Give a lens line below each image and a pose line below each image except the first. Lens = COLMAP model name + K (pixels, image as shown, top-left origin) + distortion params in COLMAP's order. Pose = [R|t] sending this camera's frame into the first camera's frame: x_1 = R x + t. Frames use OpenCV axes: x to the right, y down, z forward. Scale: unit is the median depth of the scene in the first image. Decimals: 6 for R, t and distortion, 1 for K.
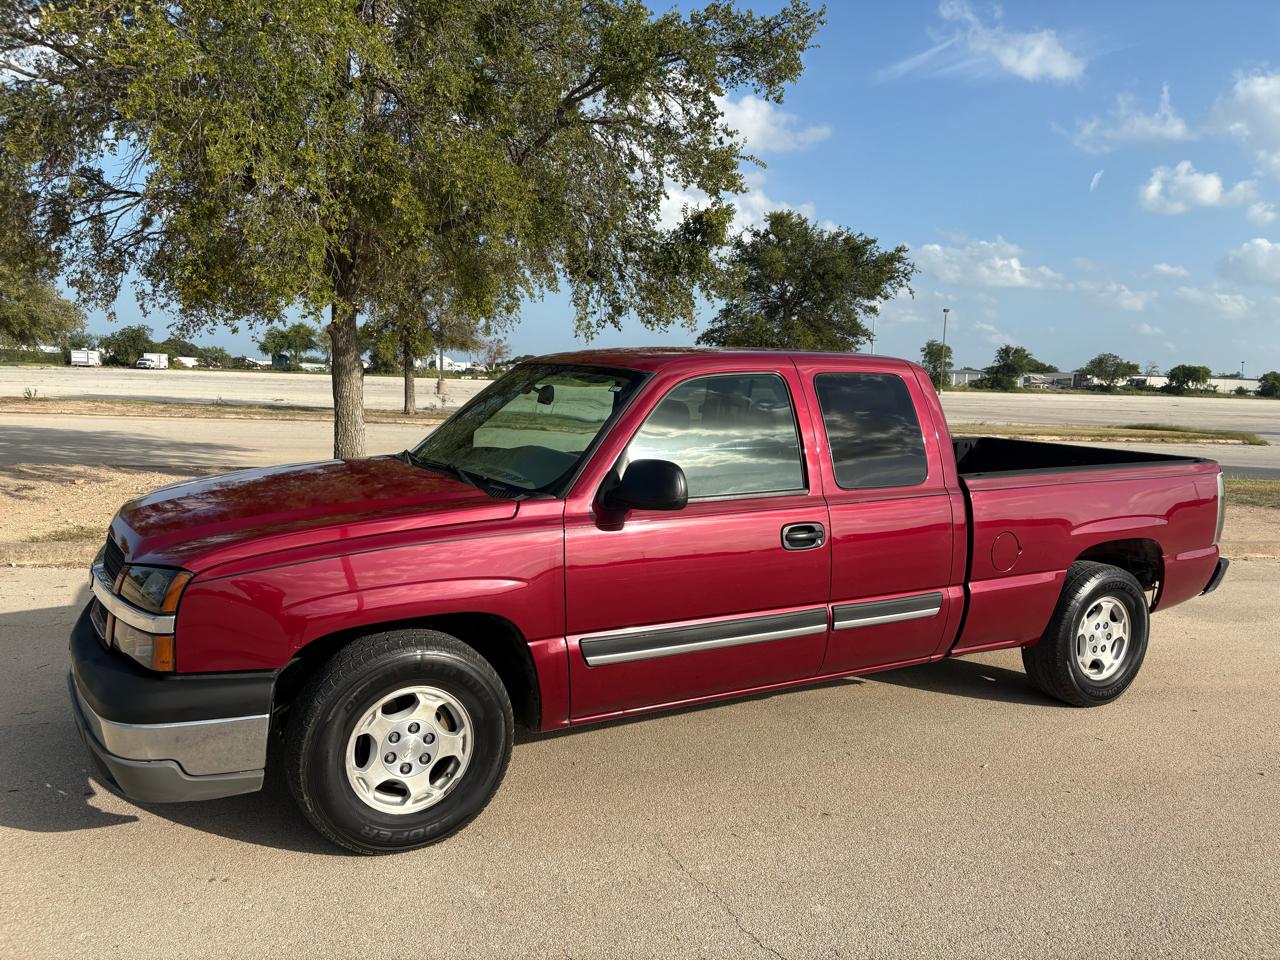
lens RADIAL K [[968.0, 0, 635.2], [0, 968.0, 483.2], [0, 0, 1]] dist [0.032703, -0.026937]
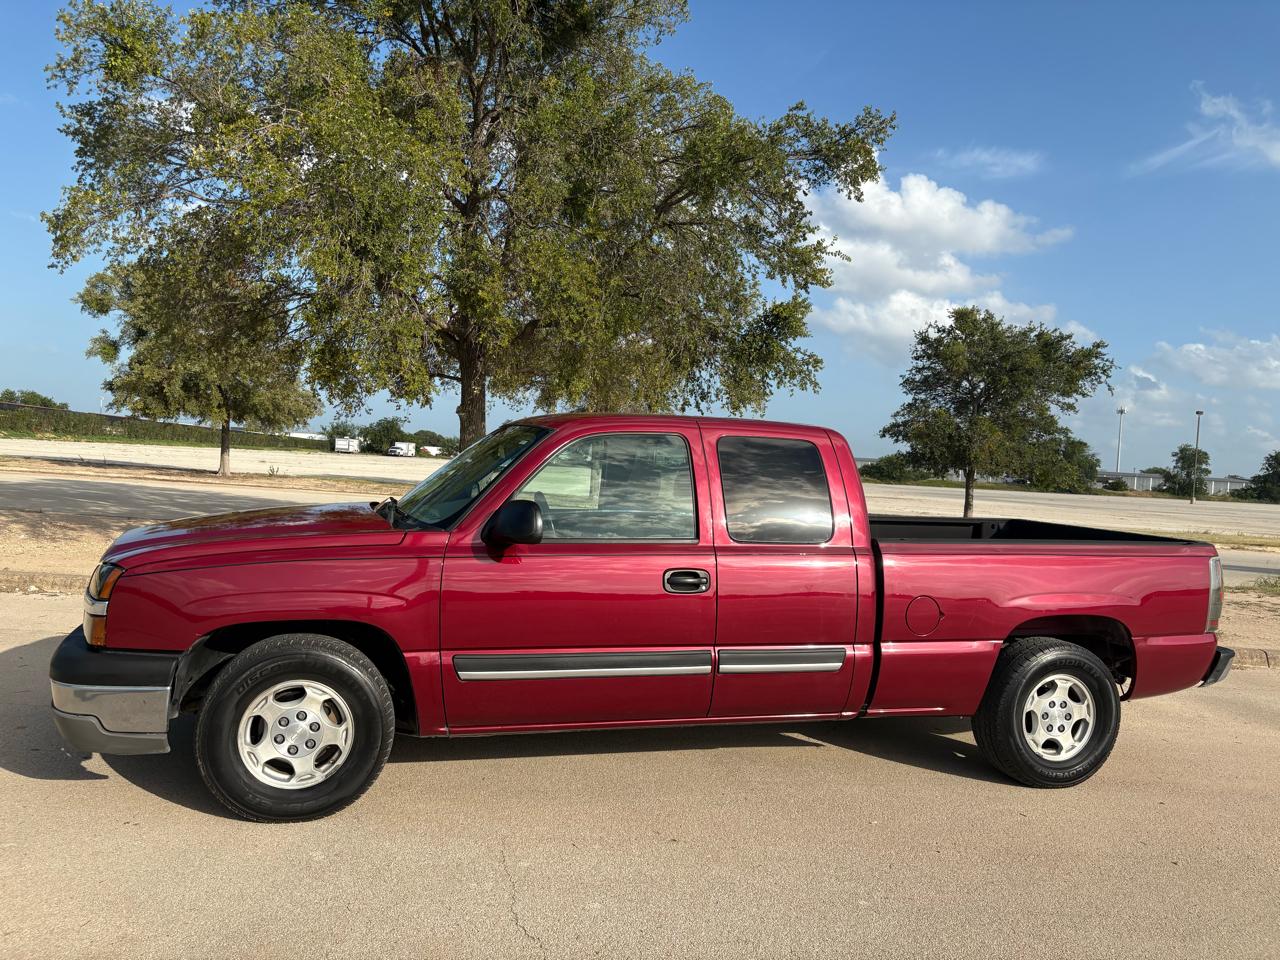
lens RADIAL K [[968.0, 0, 640.4], [0, 968.0, 477.2], [0, 0, 1]] dist [0.032703, -0.026937]
pose [[0.975198, 0.027799, -0.219582, 0.276225], [-0.050702, 0.993758, -0.099370, 0.037833], [0.215449, 0.108038, 0.970520, -0.062641]]
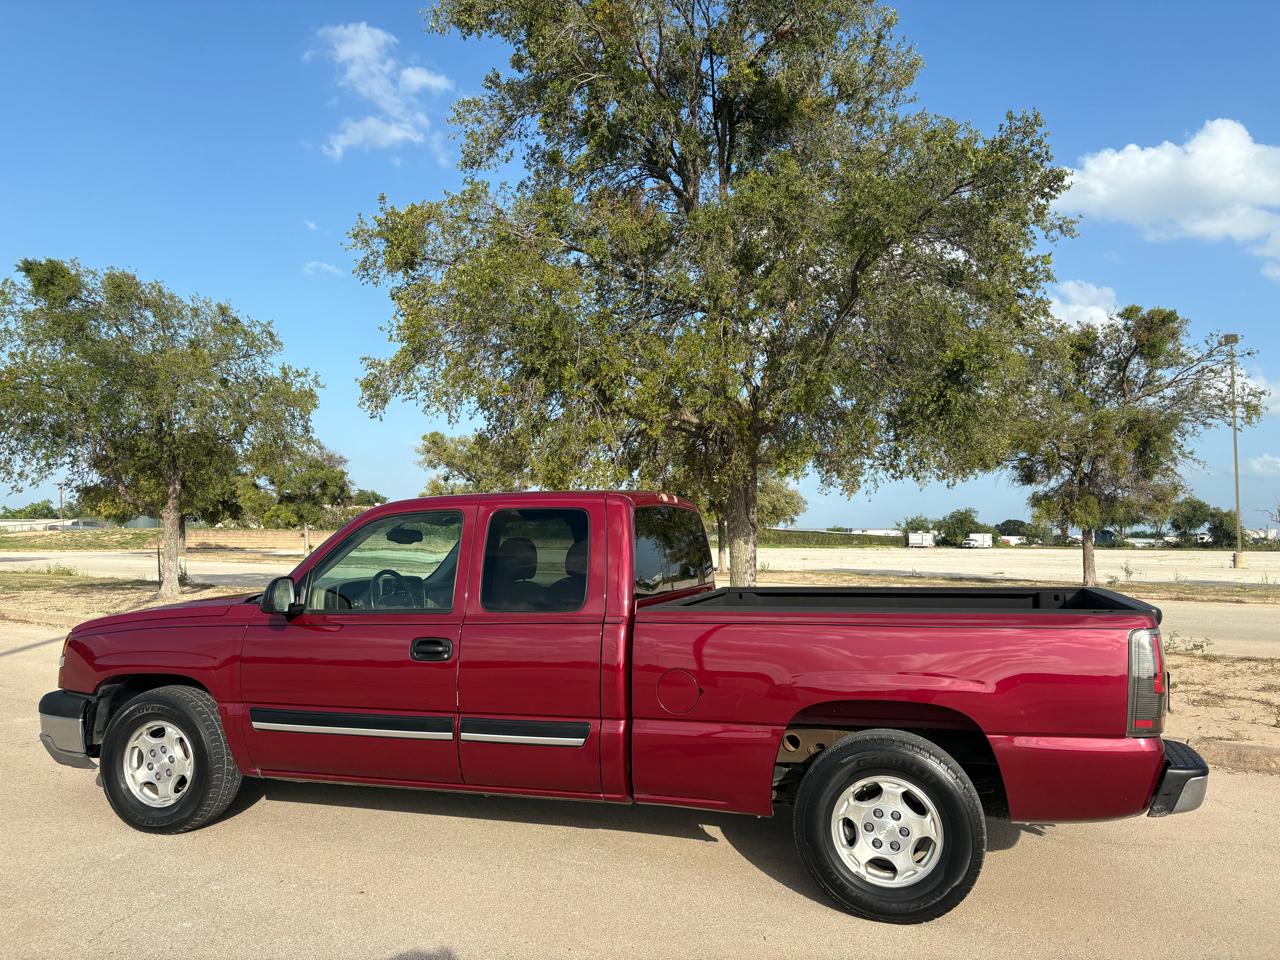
lens RADIAL K [[968.0, 0, 639.1], [0, 968.0, 499.5], [0, 0, 1]] dist [0.032703, -0.026937]
pose [[0.683057, -0.057899, -0.728067, 0.916408], [-0.063477, 0.988375, -0.138153, 0.017274], [0.727602, 0.140581, 0.671441, 0.294540]]
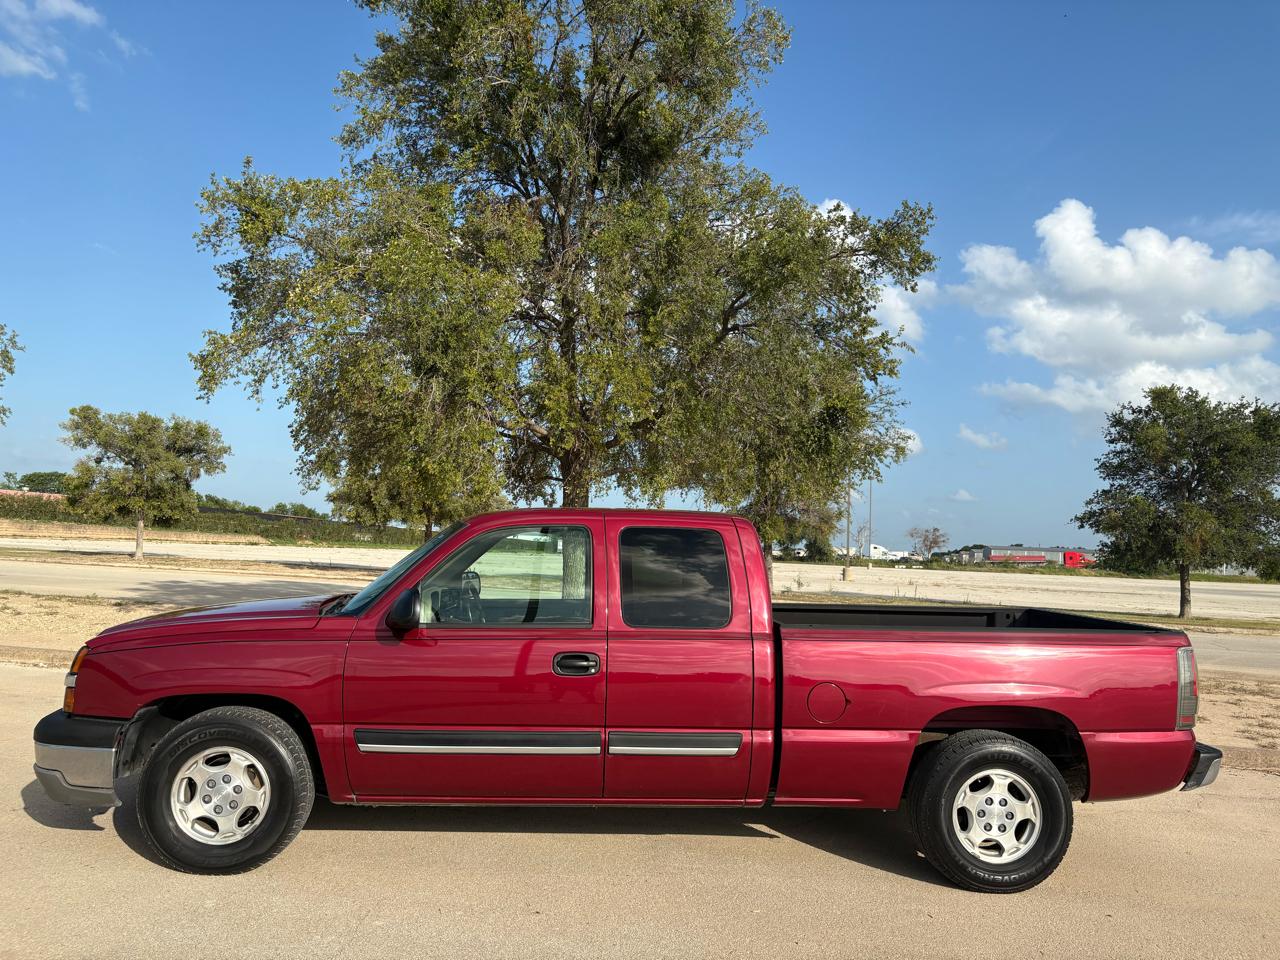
lens RADIAL K [[968.0, 0, 641.3], [0, 968.0, 479.5], [0, 0, 1]] dist [0.032703, -0.026937]
pose [[0.901834, -0.025171, -0.431350, 0.576925], [-0.060628, 0.981054, -0.184004, 0.035782], [0.427809, 0.192092, 0.883221, -0.025364]]
